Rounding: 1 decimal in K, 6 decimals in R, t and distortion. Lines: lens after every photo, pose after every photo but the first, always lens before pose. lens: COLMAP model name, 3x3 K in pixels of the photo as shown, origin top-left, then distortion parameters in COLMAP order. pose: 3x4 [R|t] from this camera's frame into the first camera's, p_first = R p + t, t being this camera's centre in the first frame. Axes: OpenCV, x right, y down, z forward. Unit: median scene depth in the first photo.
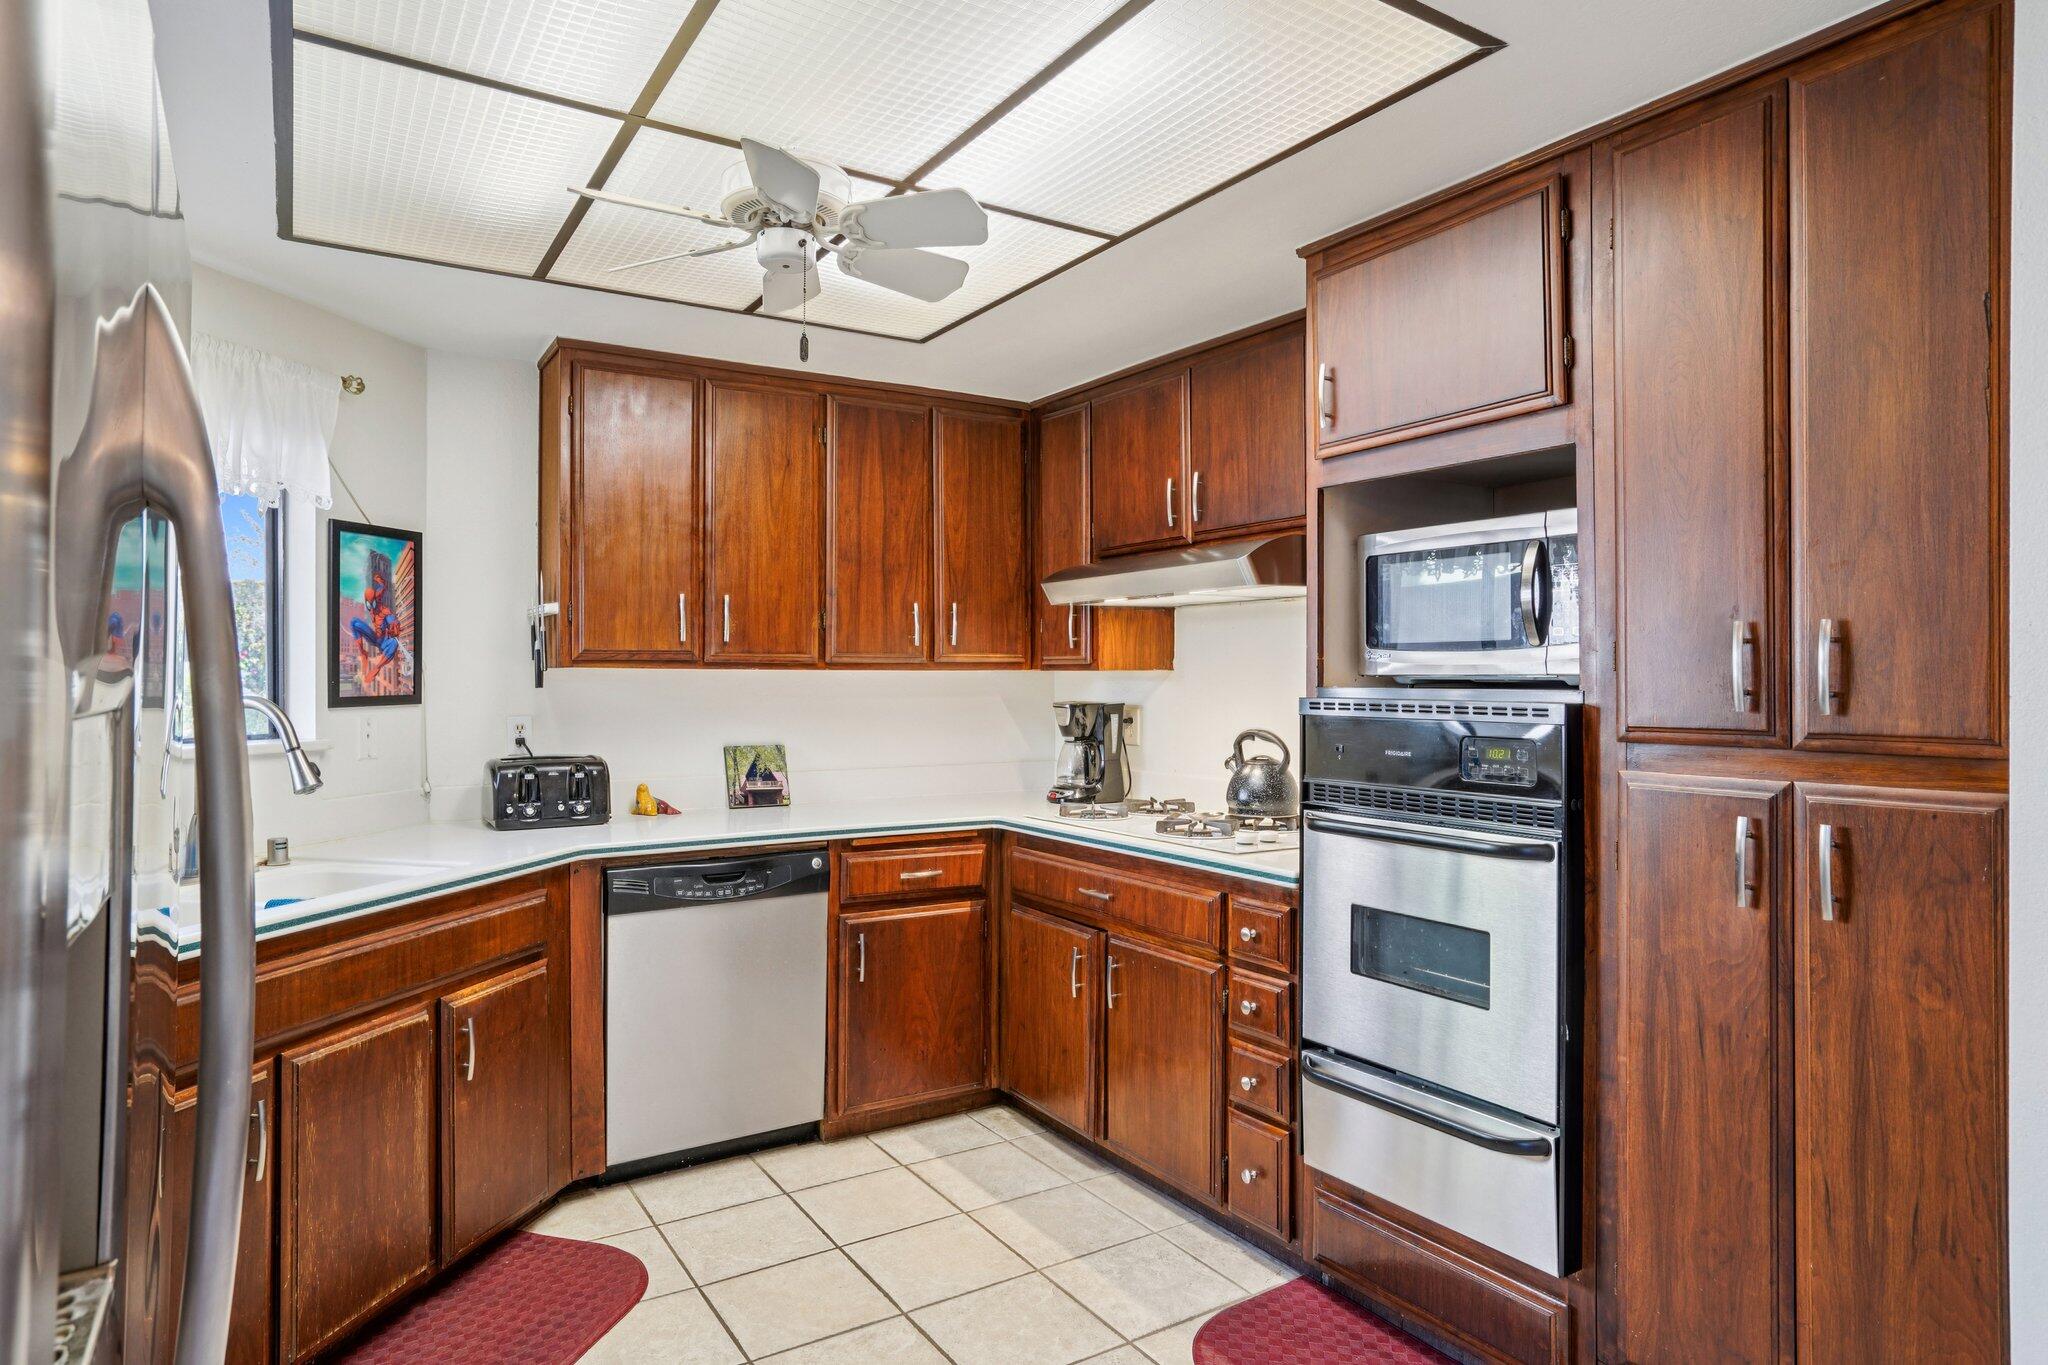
lens RADIAL K [[1169.3, 0, 1020.9], [0, 1169.3, 662.7], [0, 0, 1]] dist [-0.019035, 0.002920]
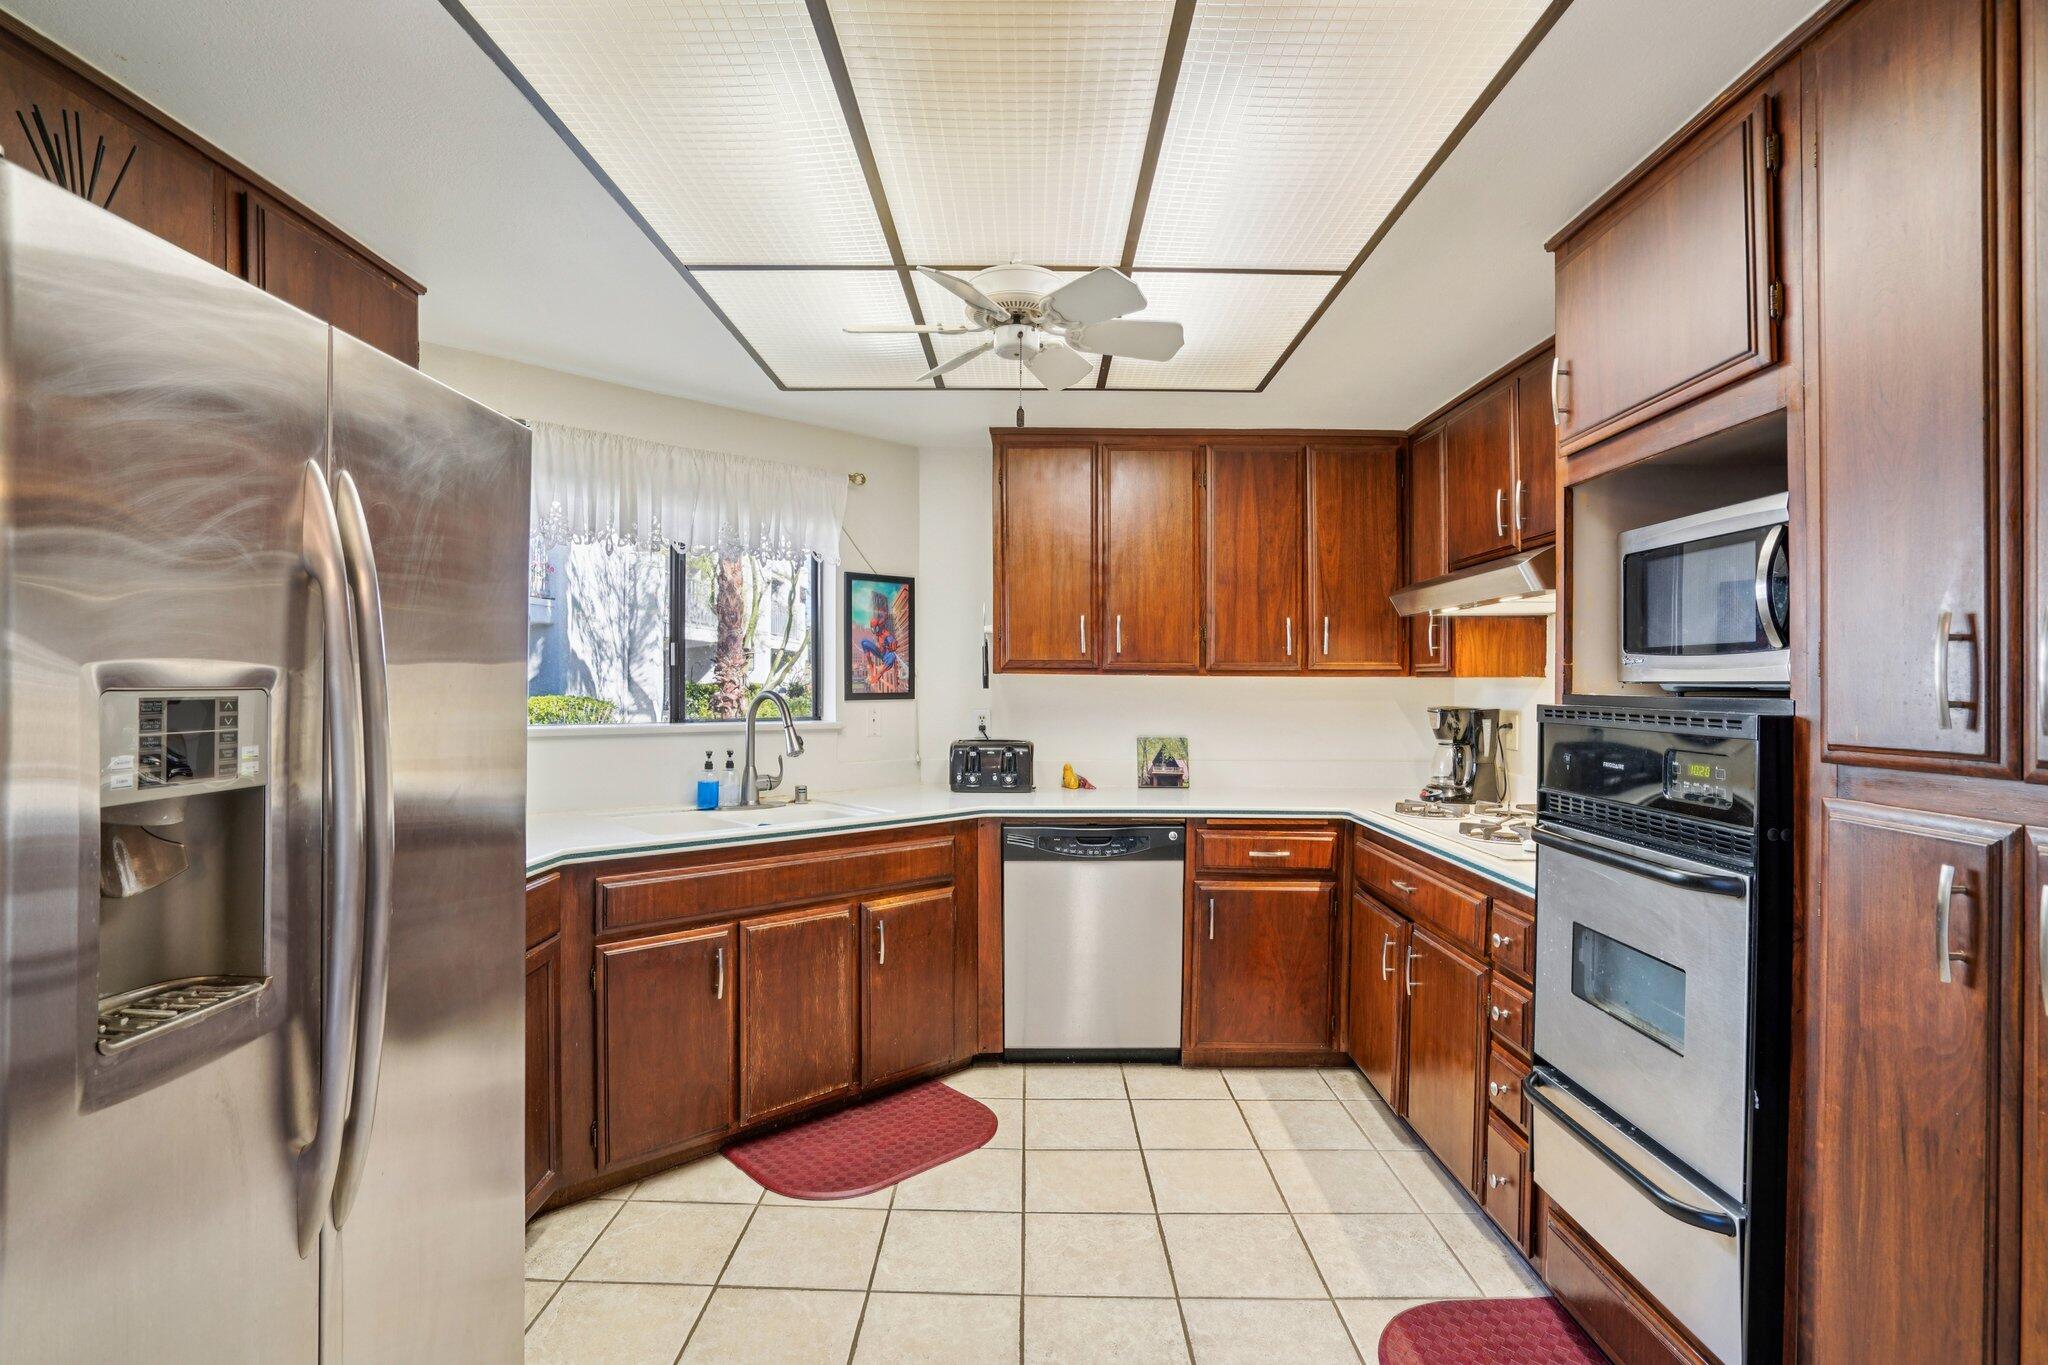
lens RADIAL K [[960.7, 0, 1016.6], [0, 960.7, 676.7], [0, 0, 1]] dist [-0.042879, 0.010983]
pose [[0.846509, 0.003787, -0.532361, 0.278128], [-0.001195, 0.999986, 0.005214, 0.002924], [0.532373, -0.003777, 0.846502, 0.096890]]
